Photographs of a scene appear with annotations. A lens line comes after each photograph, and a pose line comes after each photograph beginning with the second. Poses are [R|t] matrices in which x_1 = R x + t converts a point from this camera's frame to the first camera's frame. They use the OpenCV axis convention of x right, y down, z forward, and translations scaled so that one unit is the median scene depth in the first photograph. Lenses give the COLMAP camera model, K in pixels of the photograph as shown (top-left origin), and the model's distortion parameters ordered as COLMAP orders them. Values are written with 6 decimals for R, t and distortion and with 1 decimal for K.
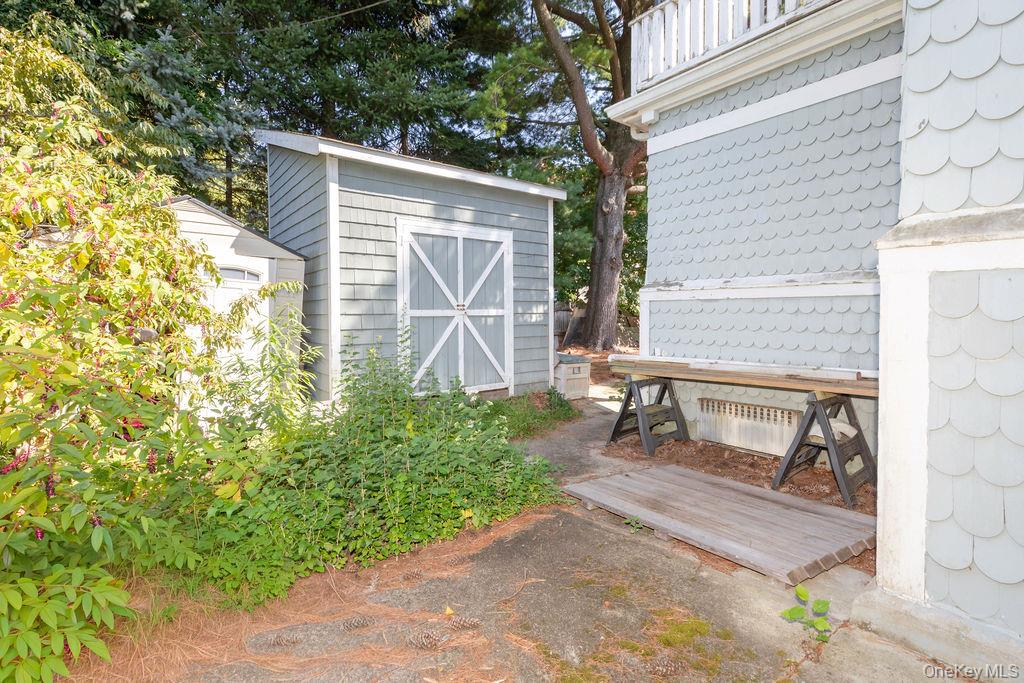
lens RADIAL K [[470.0, 0, 515.7], [0, 470.0, 336.4], [0, 0, 1]] dist [0.000335, 0.000649]
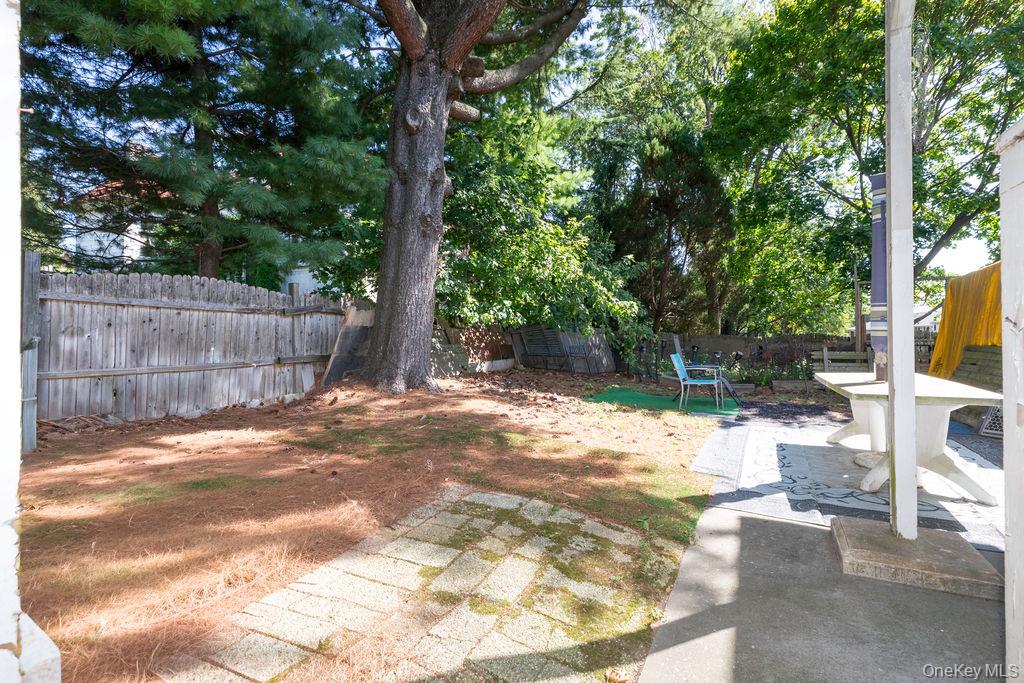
lens RADIAL K [[470.0, 0, 516.4], [0, 470.0, 335.5], [0, 0, 1]] dist [0.000335, 0.000649]
pose [[0.913045, 0.008271, 0.407776, 0.083684], [0.005514, 0.999453, -0.032619, -0.013061], [-0.407822, 0.032031, 0.912499, 0.472572]]
